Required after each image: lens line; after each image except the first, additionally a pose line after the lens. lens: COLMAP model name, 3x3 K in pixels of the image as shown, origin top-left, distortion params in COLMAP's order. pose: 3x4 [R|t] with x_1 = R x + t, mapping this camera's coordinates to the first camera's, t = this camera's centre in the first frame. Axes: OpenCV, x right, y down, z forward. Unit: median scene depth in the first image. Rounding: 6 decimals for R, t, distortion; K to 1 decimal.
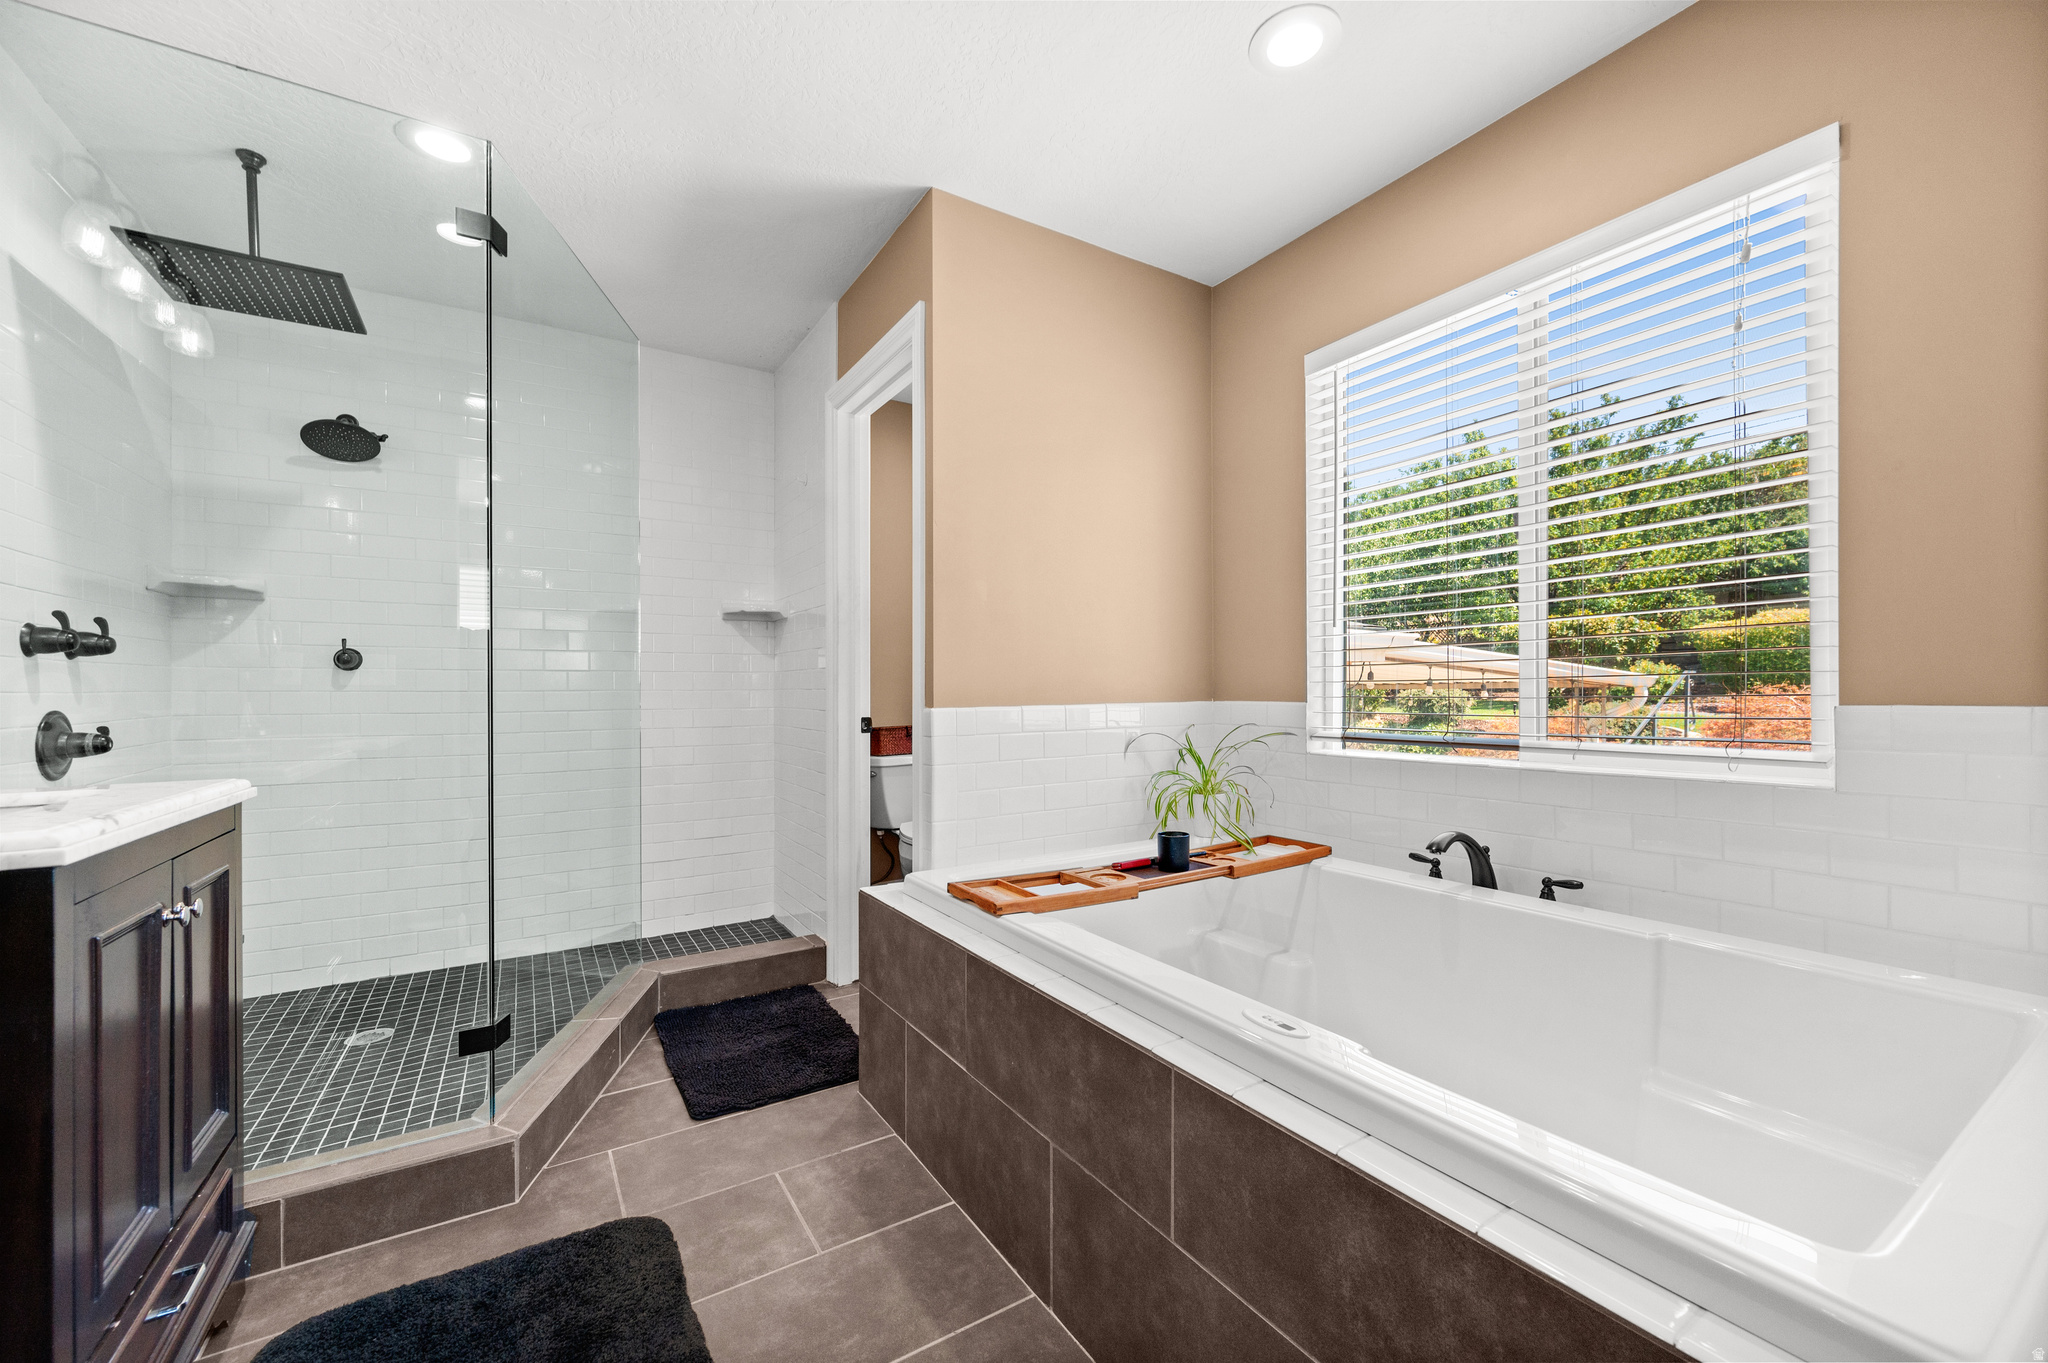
lens RADIAL K [[808.3, 0, 1023.4], [0, 808.3, 693.0], [0, 0, 1]] dist [0.000975, 0.000024]
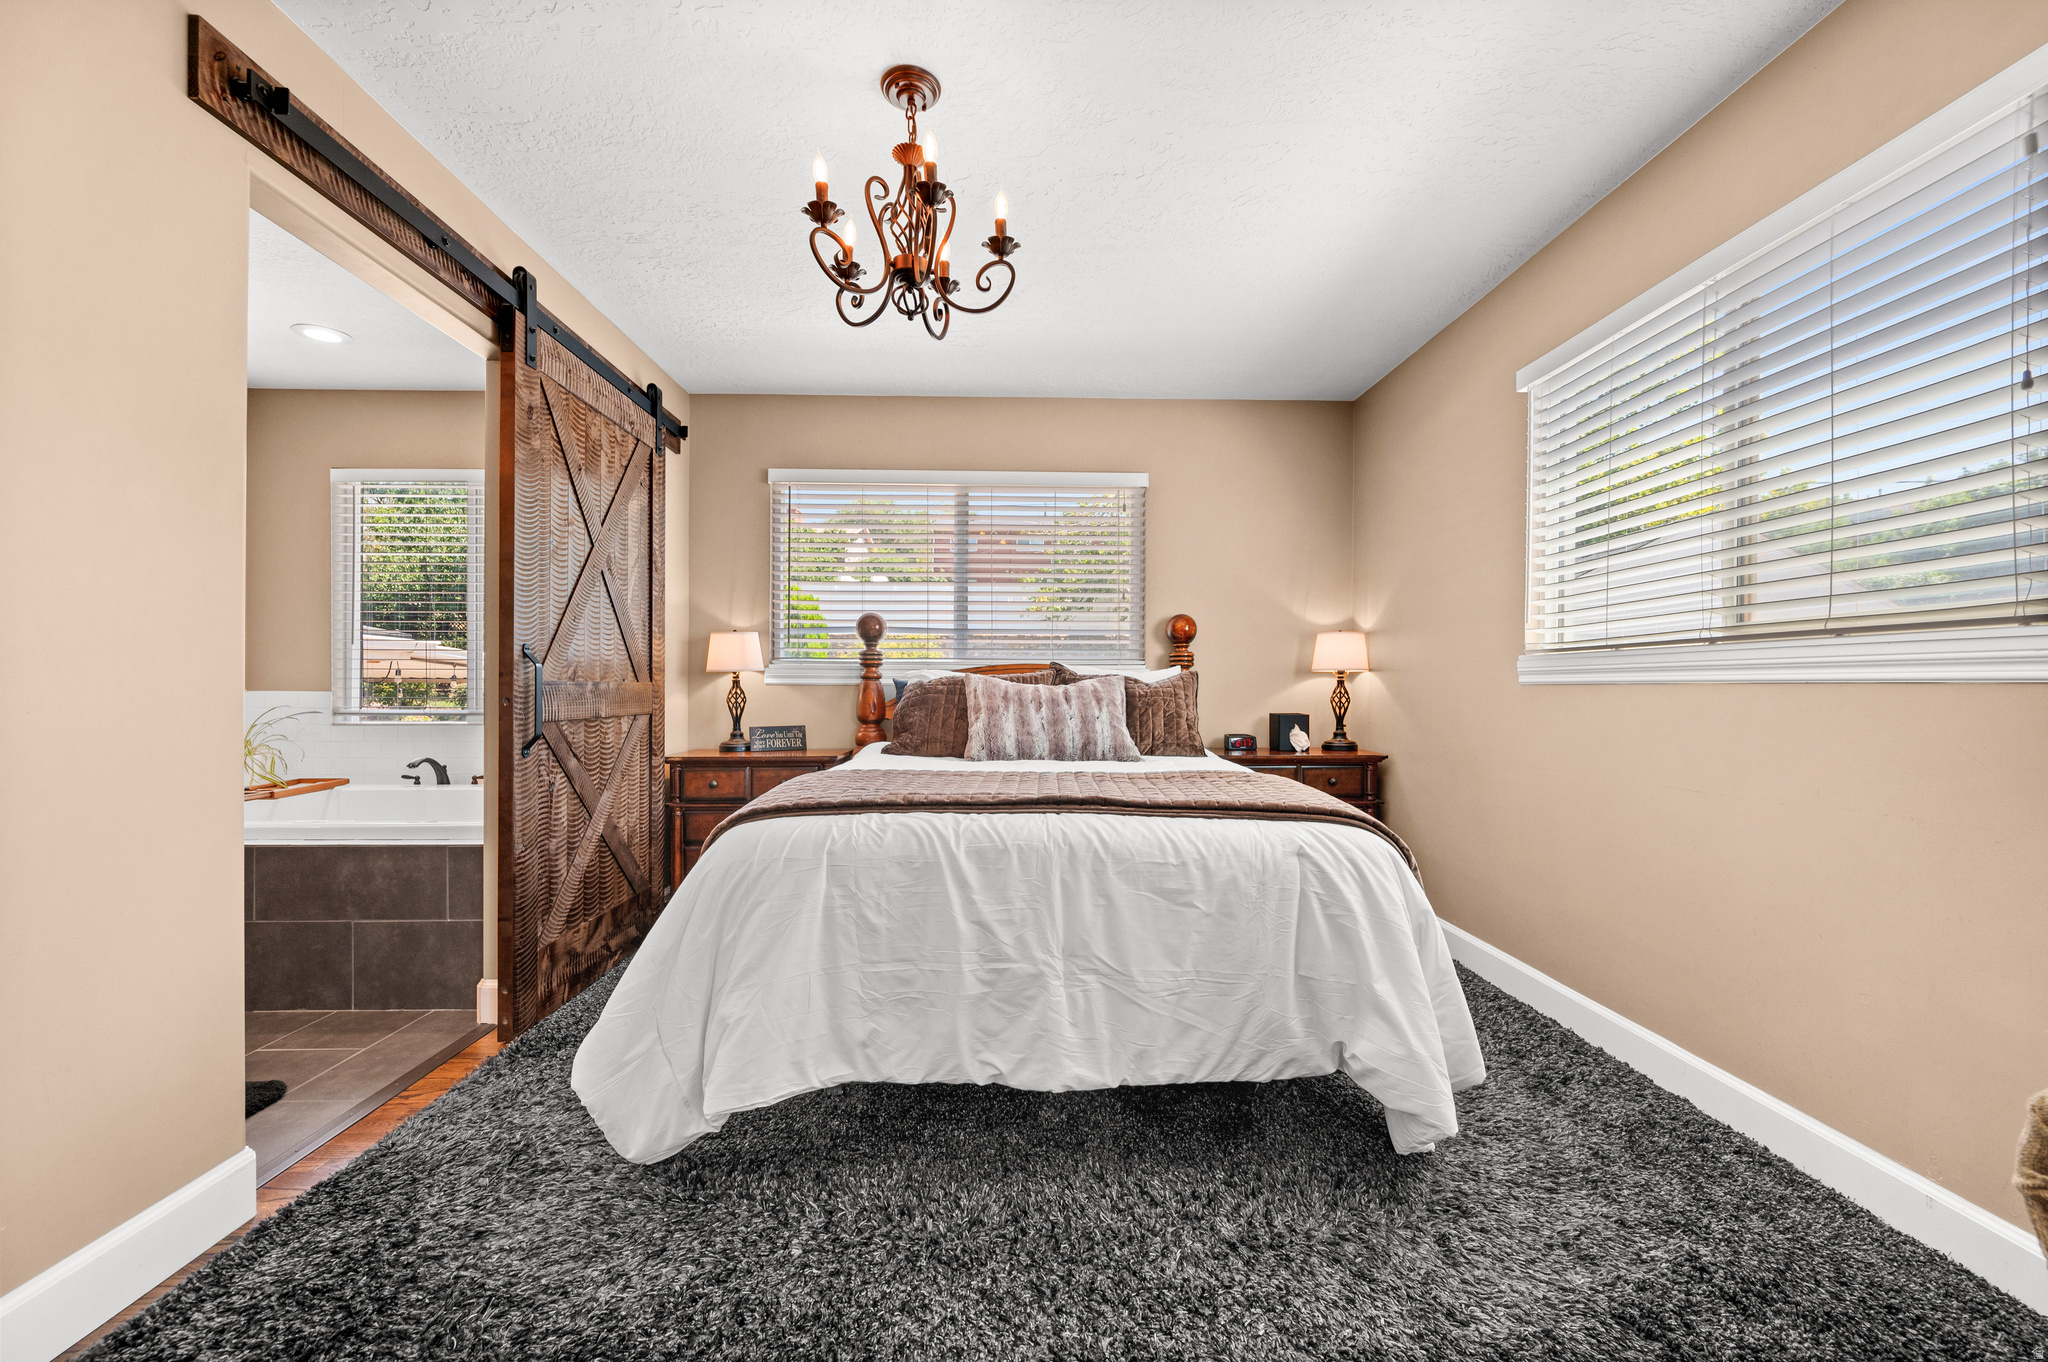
lens RADIAL K [[808.3, 0, 1023.0], [0, 808.3, 691.0], [0, 0, 1]] dist [0.000975, 0.000024]
pose [[0.508531, 0.000248, 0.861044, -0.321611], [-0.004959, 0.999984, 0.002641, 0.000814], [-0.861030, -0.005613, 0.508524, -0.963689]]
